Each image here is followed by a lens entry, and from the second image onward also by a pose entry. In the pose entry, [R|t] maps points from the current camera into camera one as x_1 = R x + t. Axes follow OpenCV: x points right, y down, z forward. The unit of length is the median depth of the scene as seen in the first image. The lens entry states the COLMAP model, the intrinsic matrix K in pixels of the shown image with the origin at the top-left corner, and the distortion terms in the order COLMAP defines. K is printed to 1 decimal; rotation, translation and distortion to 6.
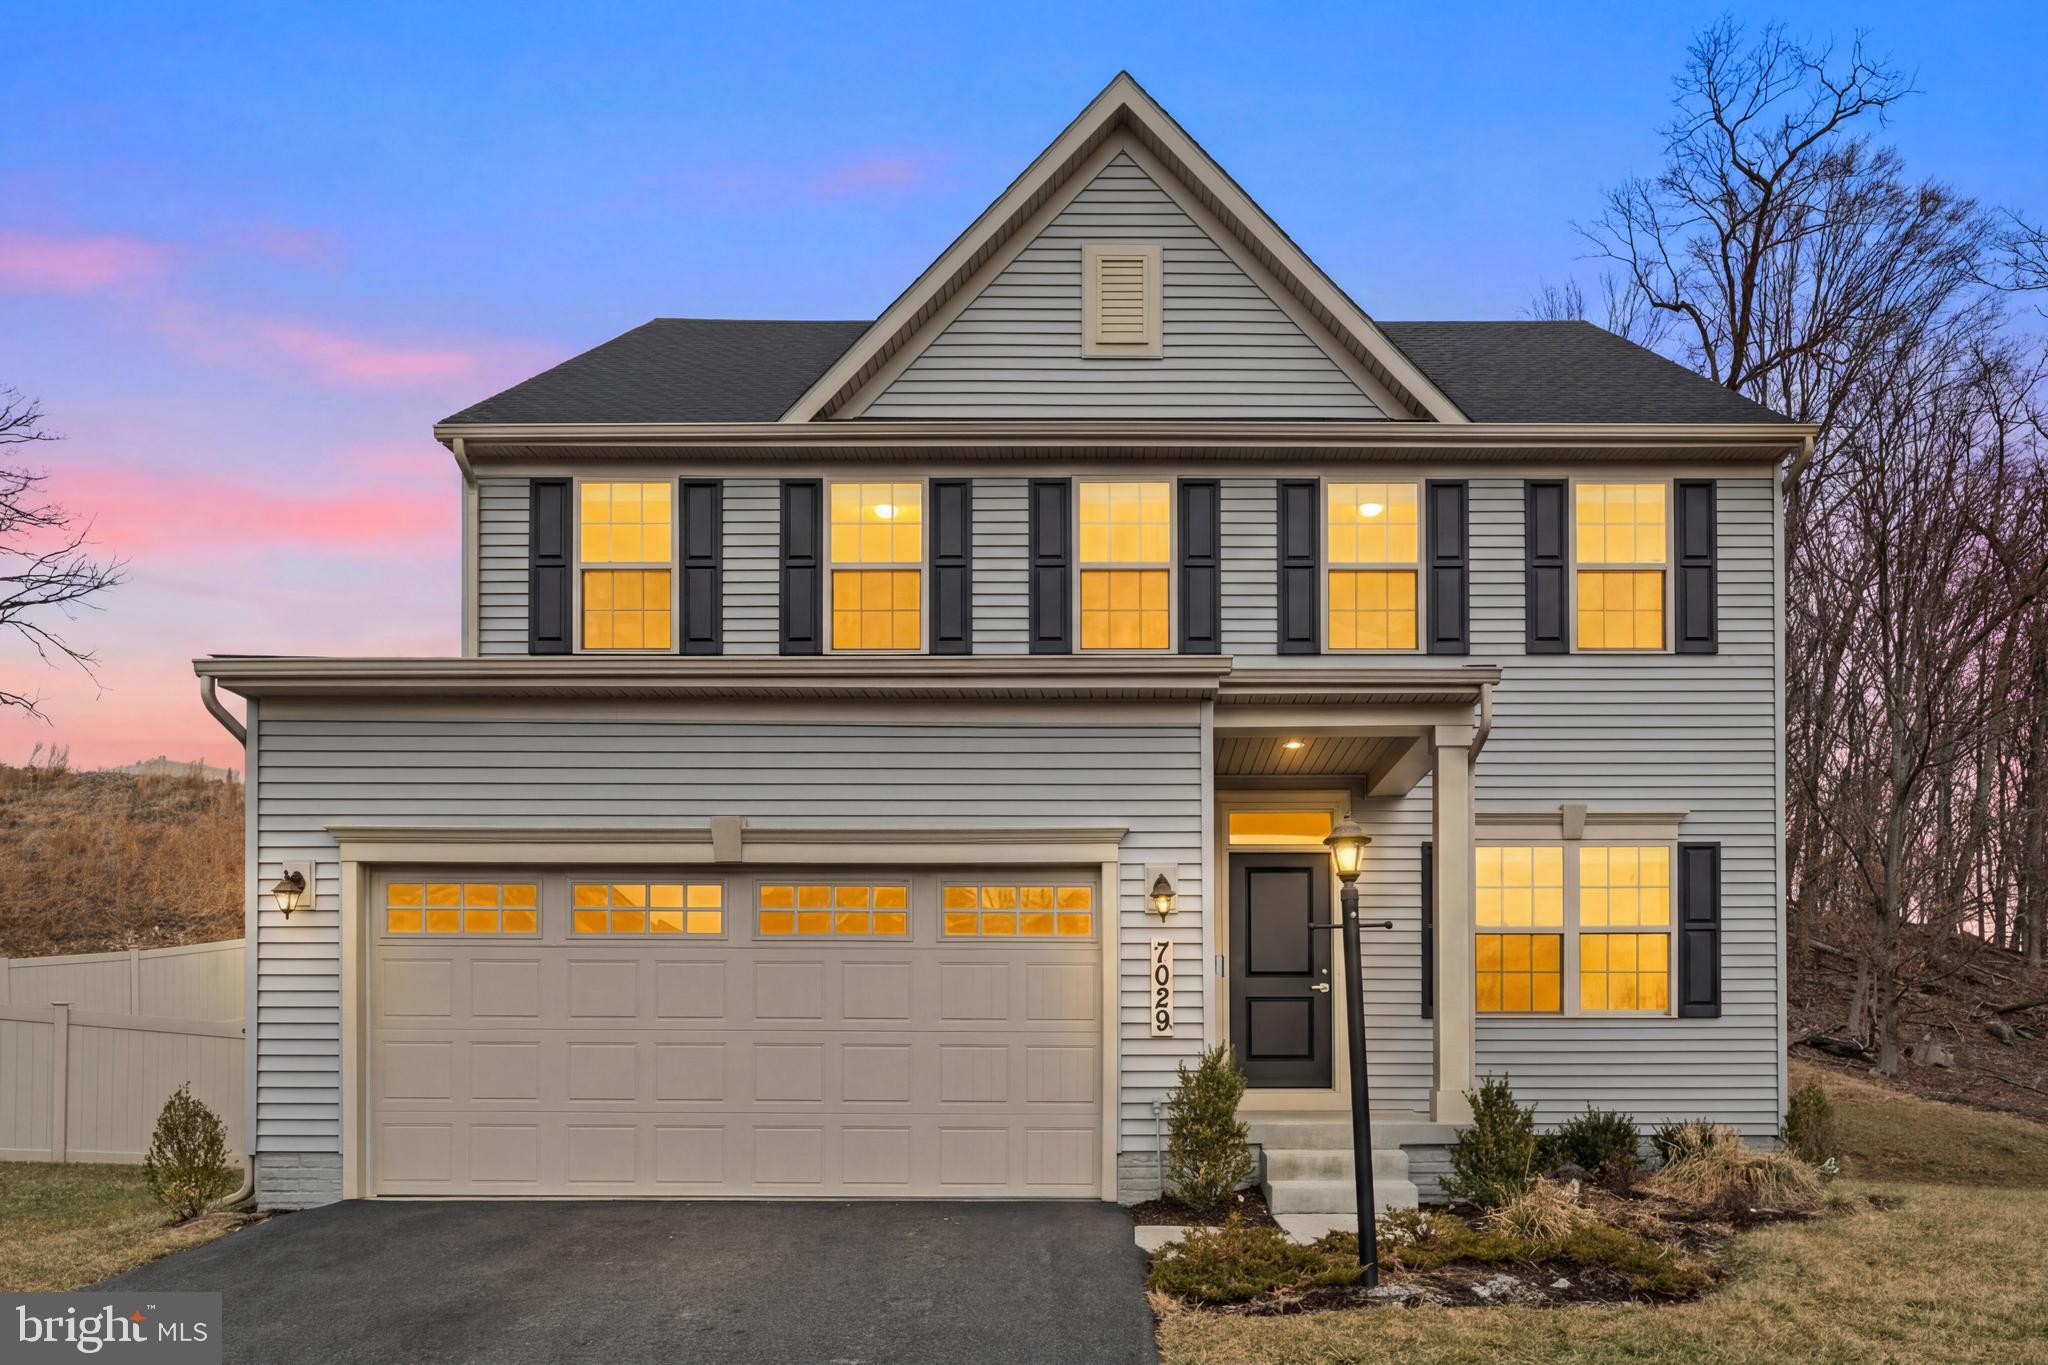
lens RADIAL K [[1443.3, 0, 1027.9], [0, 1443.3, 732.1], [0, 0, 1]] dist [0.001933, -0.000009]
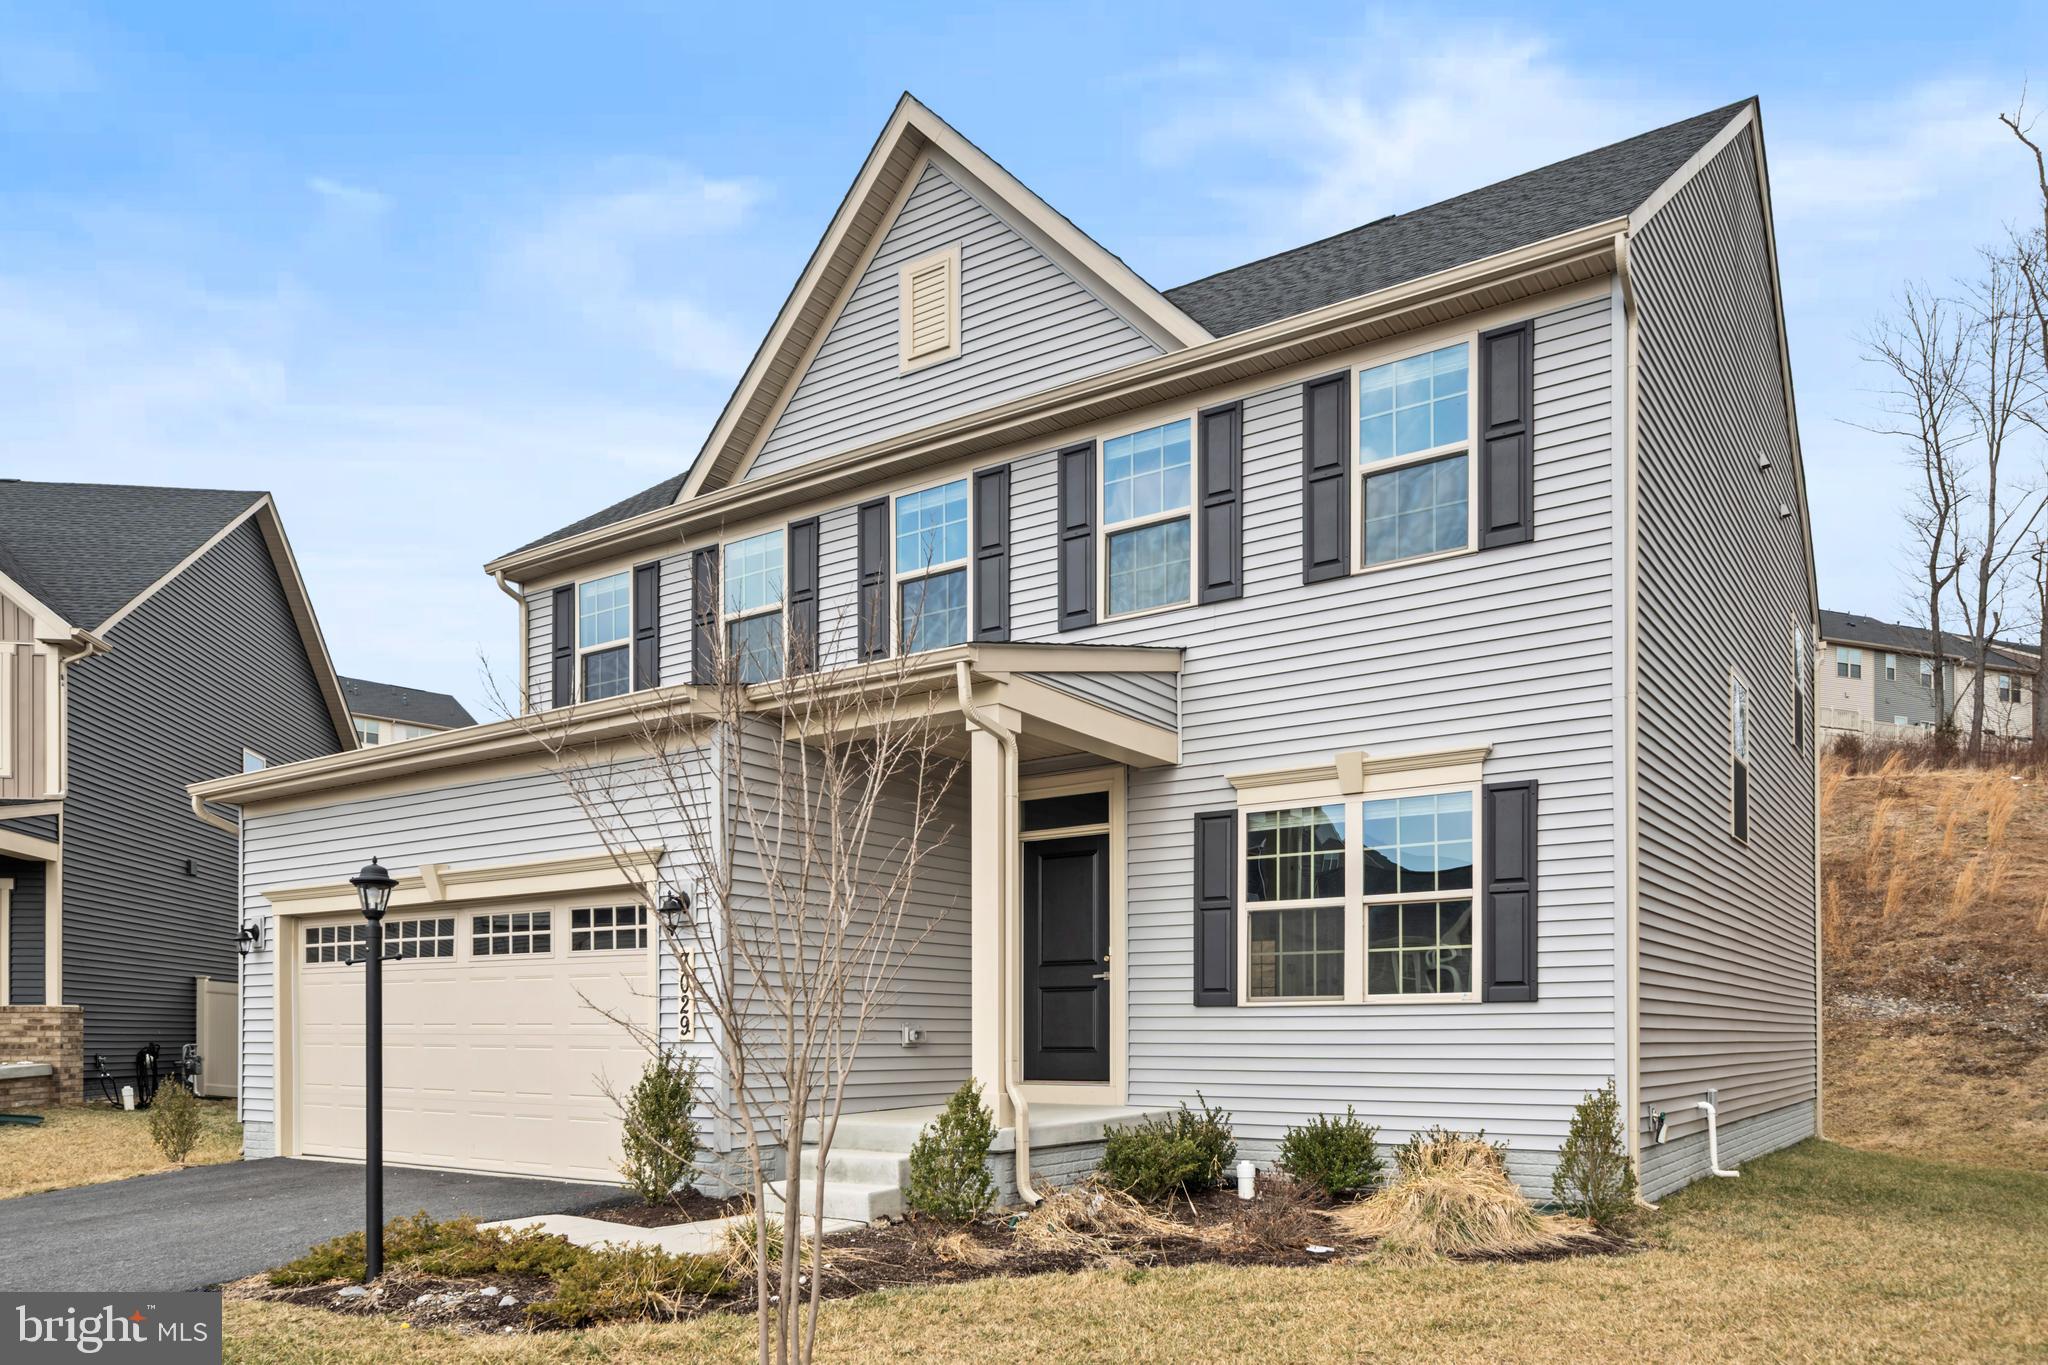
lens RADIAL K [[1423.6, 0, 846.5], [0, 1423.6, 676.4], [0, 0, 1]] dist [0.001074, 0.000878]
pose [[0.808312, -0.148945, -0.569602, 0.581714], [0.136426, 0.988523, -0.064889, 0.018088], [0.572729, -0.025258, 0.819355, 0.131561]]
